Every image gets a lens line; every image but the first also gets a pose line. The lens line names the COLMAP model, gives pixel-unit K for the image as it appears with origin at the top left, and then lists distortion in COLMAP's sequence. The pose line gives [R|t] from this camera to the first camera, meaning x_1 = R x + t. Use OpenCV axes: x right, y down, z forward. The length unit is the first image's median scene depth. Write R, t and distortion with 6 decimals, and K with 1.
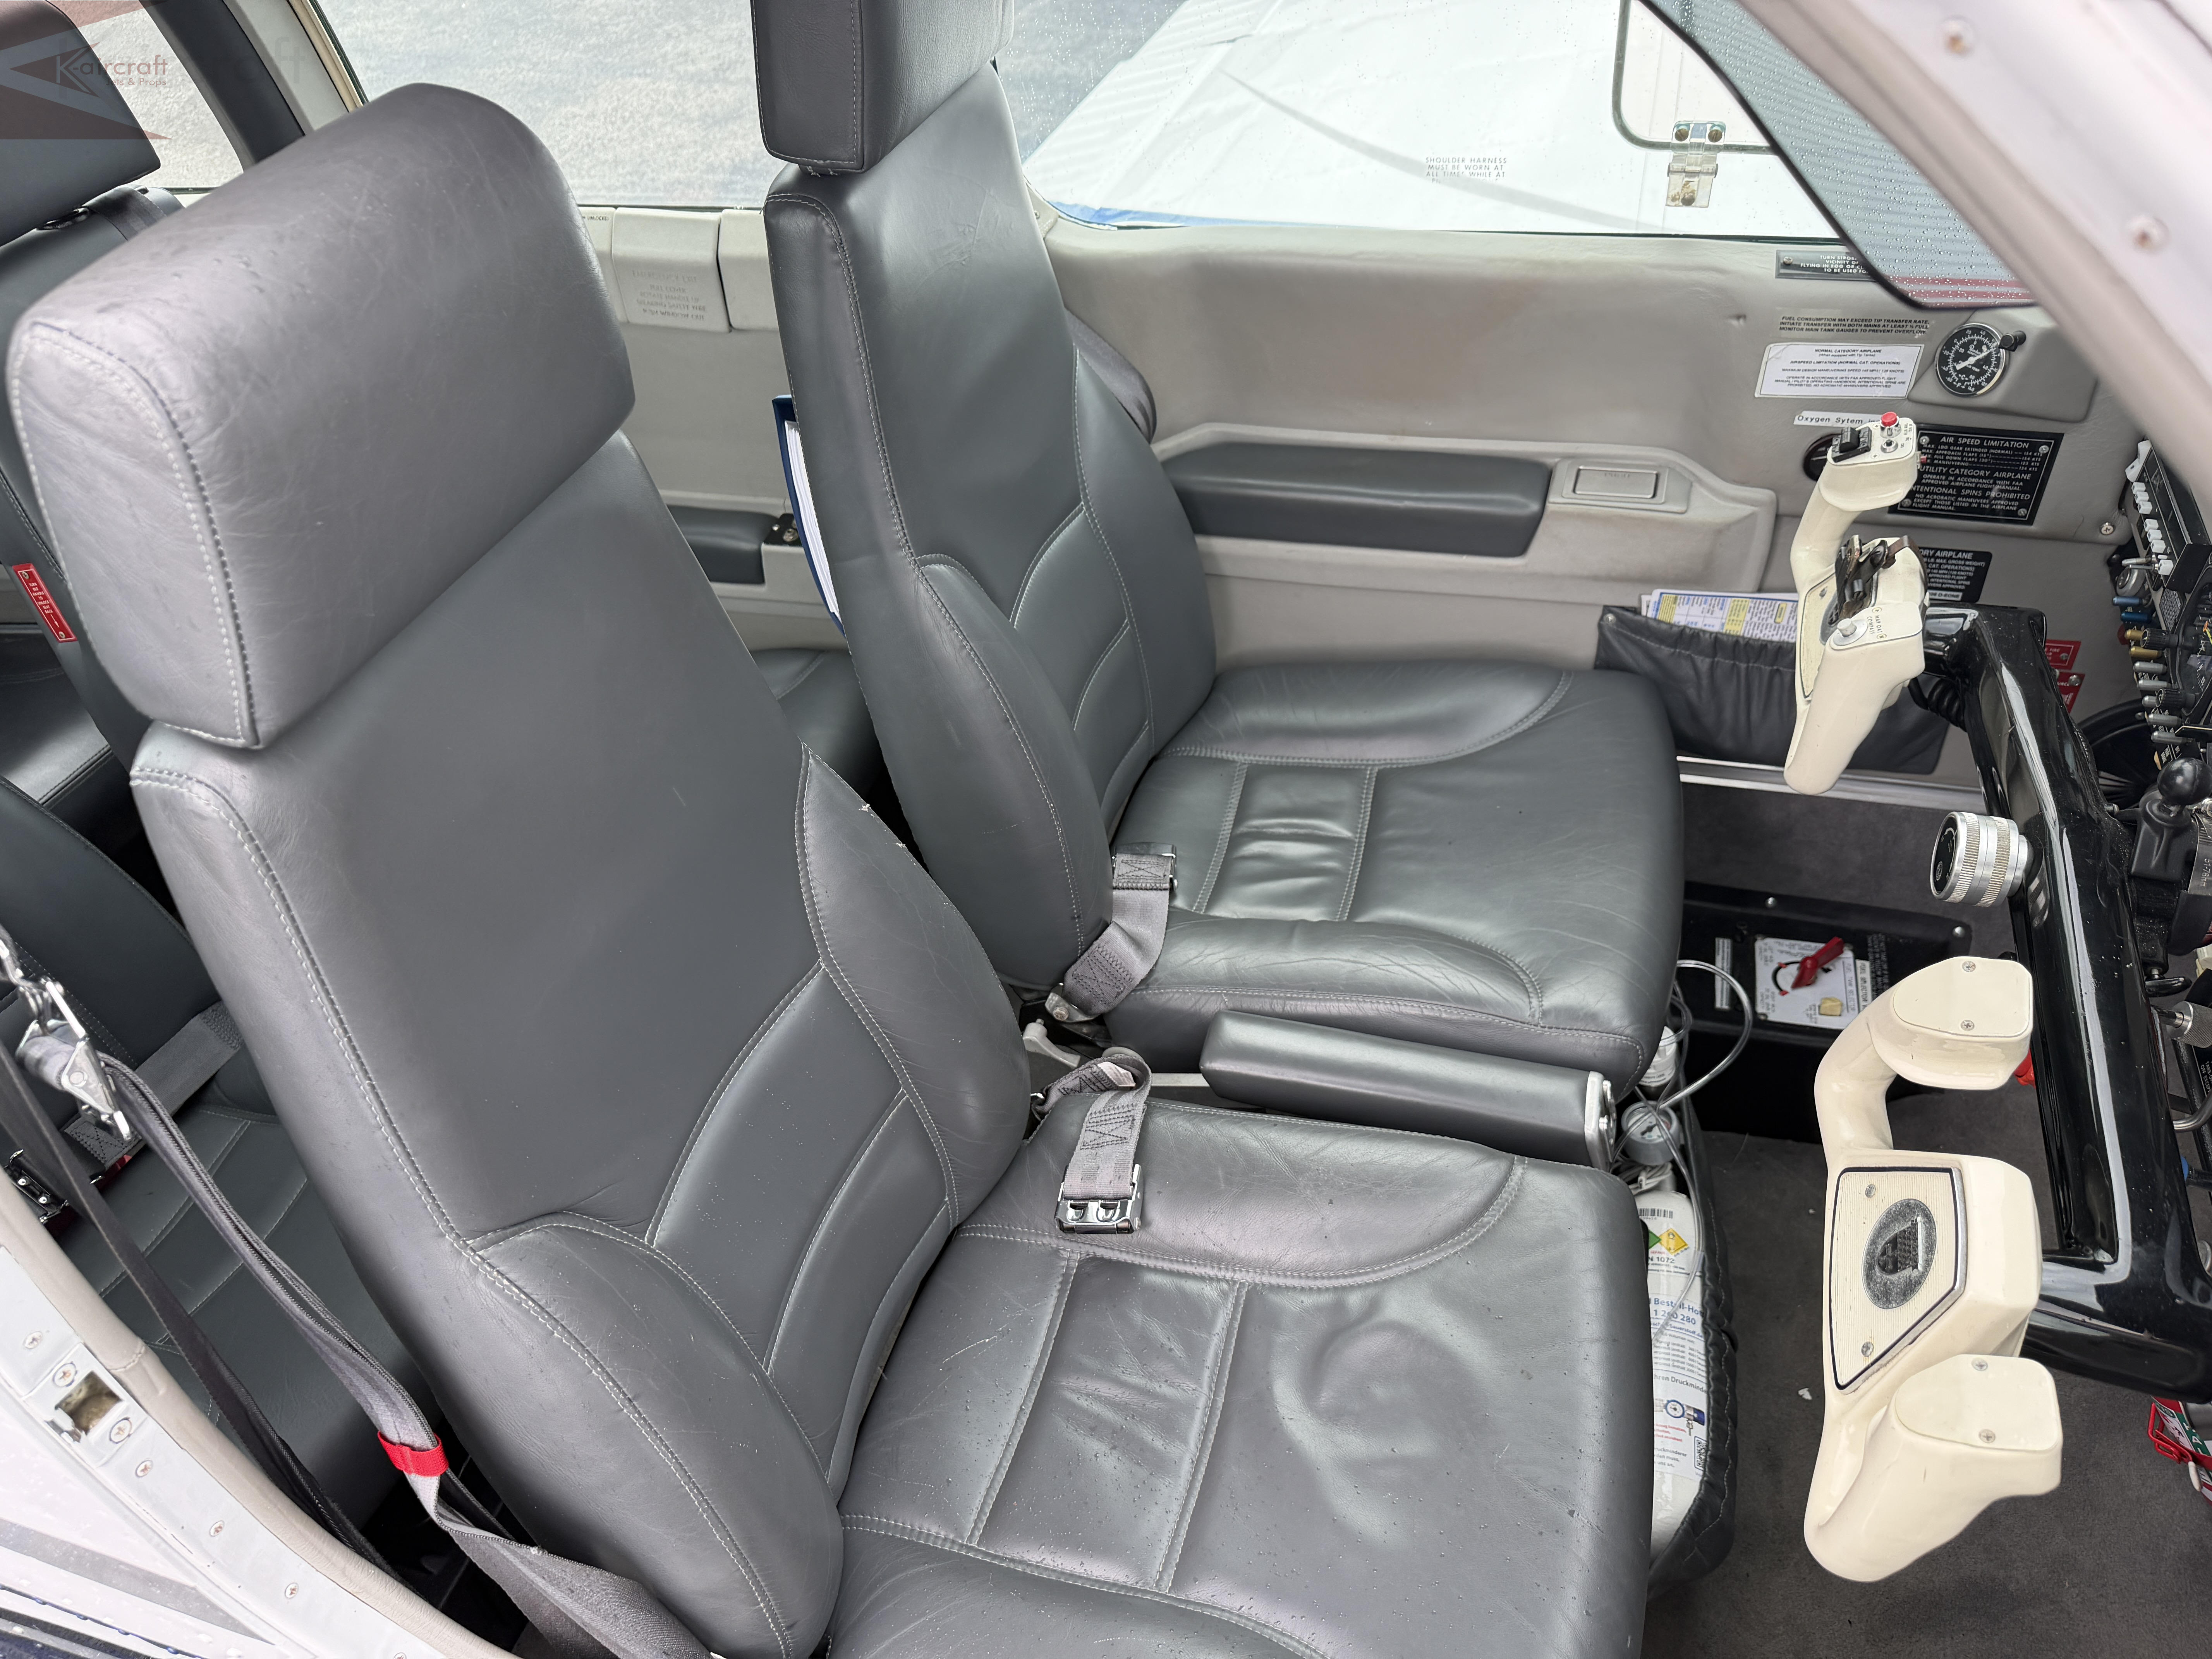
lens RADIAL K [[1566.4, 0, 1111.4], [0, 1566.4, 826.1], [0, 0, 1]] dist [0.034703, -0.051210]
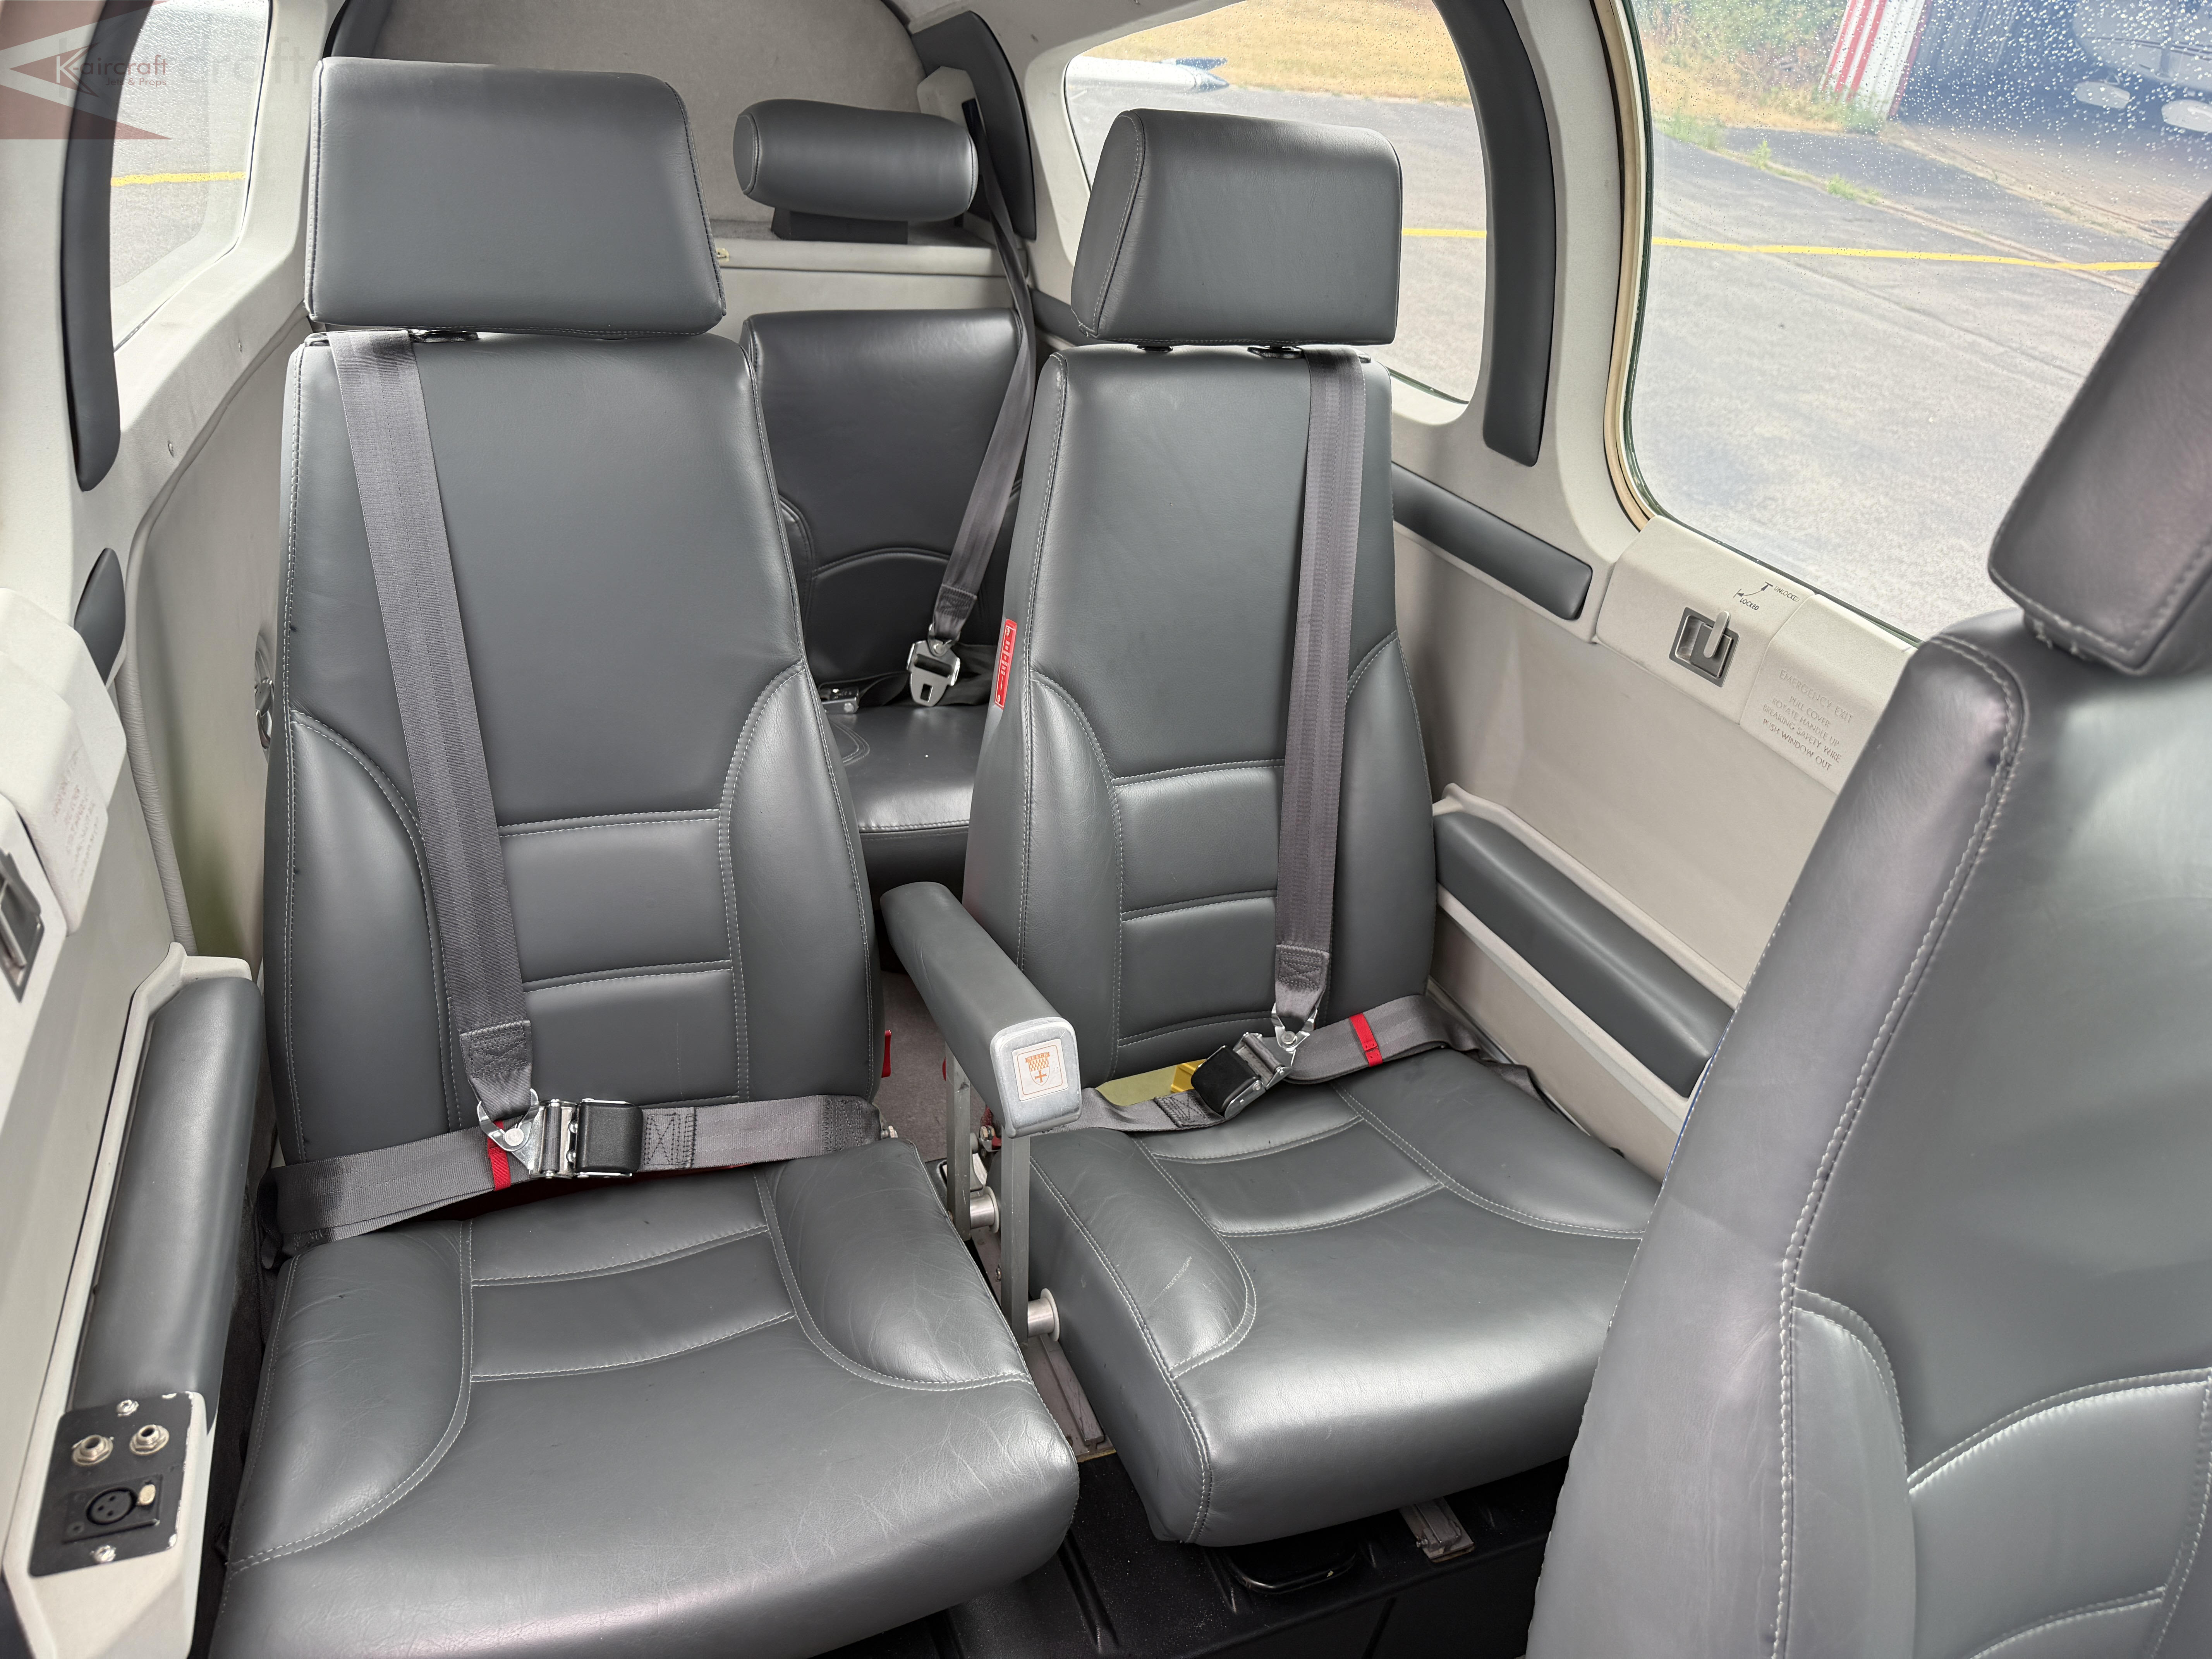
lens RADIAL K [[1566.4, 0, 1093.0], [0, 1566.4, 844.7], [0, 0, 1]] dist [0.034703, -0.051210]
pose [[0.613363, 0.514846, -0.598931, -0.020198], [-0.622474, 0.781874, 0.034632, -0.120393], [0.486119, 0.351577, 0.800051, 0.298864]]
